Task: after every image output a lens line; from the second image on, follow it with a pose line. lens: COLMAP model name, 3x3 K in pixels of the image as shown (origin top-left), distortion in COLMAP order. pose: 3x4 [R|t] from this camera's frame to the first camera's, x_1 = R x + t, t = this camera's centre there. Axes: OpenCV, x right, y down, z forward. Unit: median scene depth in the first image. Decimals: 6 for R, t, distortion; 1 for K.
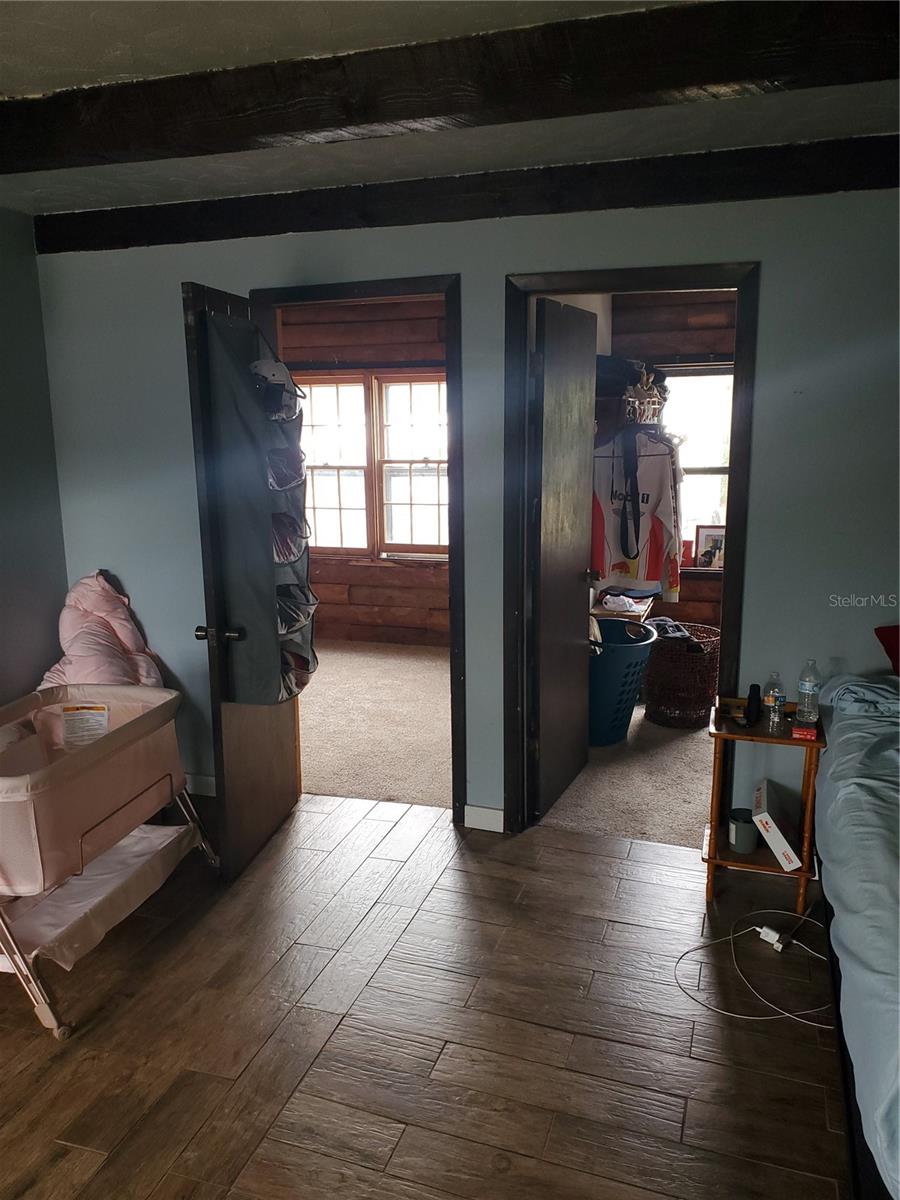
lens RADIAL K [[925.8, 0, 450.8], [0, 925.8, 596.1], [0, 0, 1]] dist [0.000833, -0.002307]
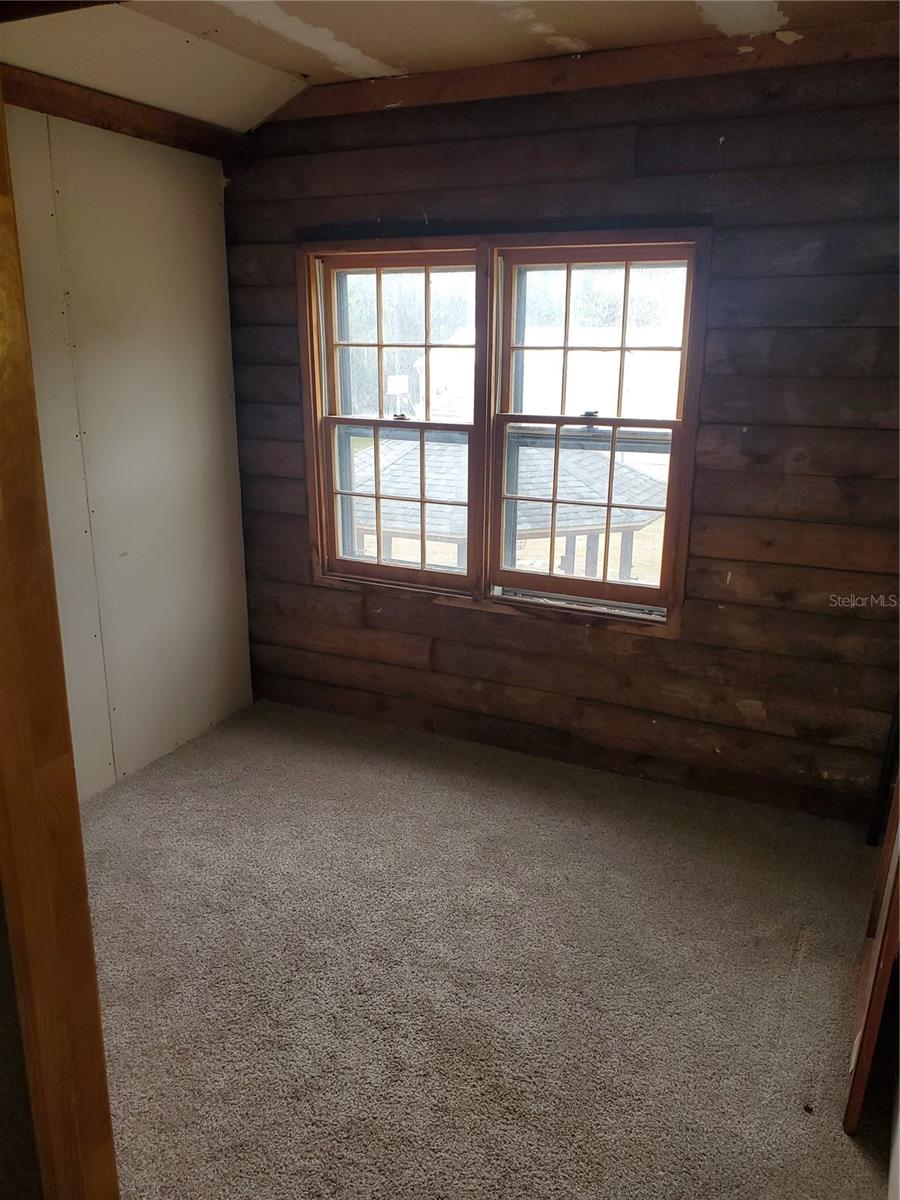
lens RADIAL K [[925.8, 0, 448.2], [0, 925.8, 606.9], [0, 0, 1]] dist [0.000833, -0.002307]
pose [[0.993182, 0.055547, -0.102491, -0.045174], [-0.049097, 0.996715, 0.064416, -0.069560], [0.105733, -0.058945, 0.992646, 0.462200]]
